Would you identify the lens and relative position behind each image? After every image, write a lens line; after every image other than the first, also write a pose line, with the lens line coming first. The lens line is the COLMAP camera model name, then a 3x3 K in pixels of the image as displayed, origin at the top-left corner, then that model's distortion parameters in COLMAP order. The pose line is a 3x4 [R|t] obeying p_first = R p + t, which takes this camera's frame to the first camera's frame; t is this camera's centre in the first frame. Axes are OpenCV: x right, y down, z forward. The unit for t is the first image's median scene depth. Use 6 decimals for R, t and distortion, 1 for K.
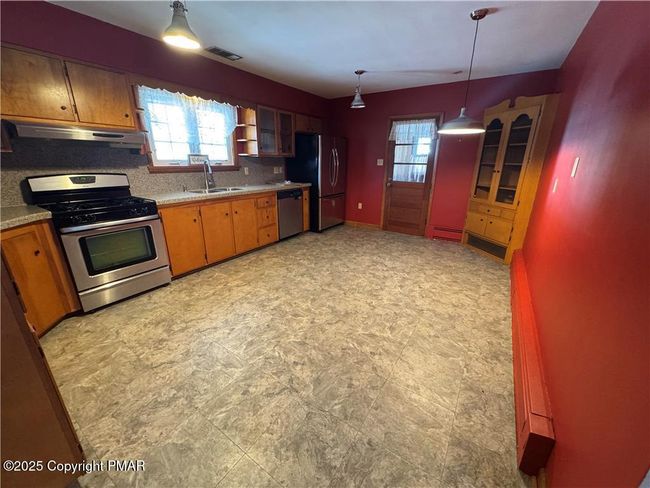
lens RADIAL K [[260.7, 0, 326.0], [0, 260.7, 246.5], [0, 0, 1]] dist [-0.002284, -0.000123]
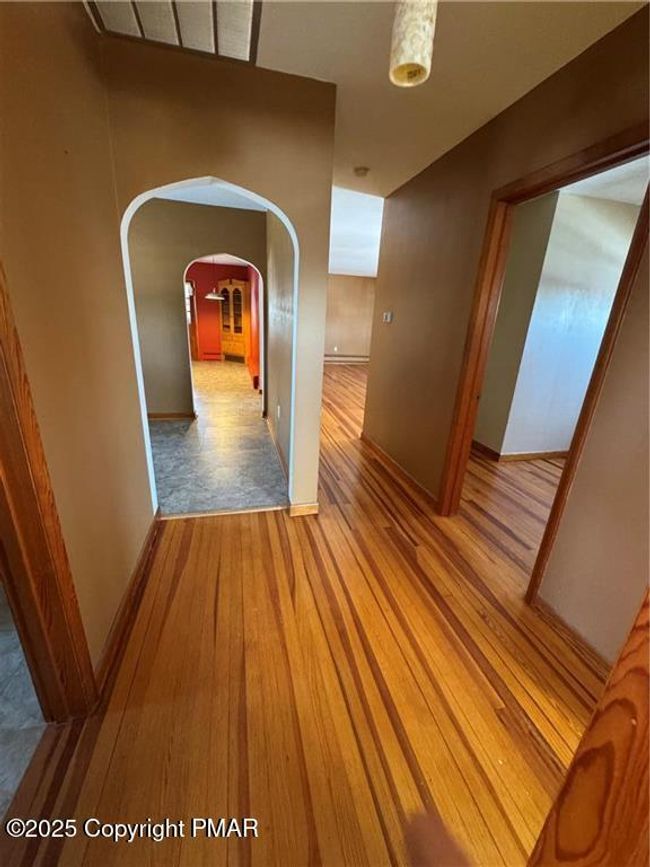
lens RADIAL K [[347.7, 0, 326.5], [0, 347.7, 432.3], [0, 0, 1]] dist [-0.000703, -0.000011]
pose [[0.689795, -0.206952, 0.693797, -0.776446], [0.181666, 0.977094, 0.110838, 0.370771], [-0.700842, 0.049584, 0.711591, -1.214683]]
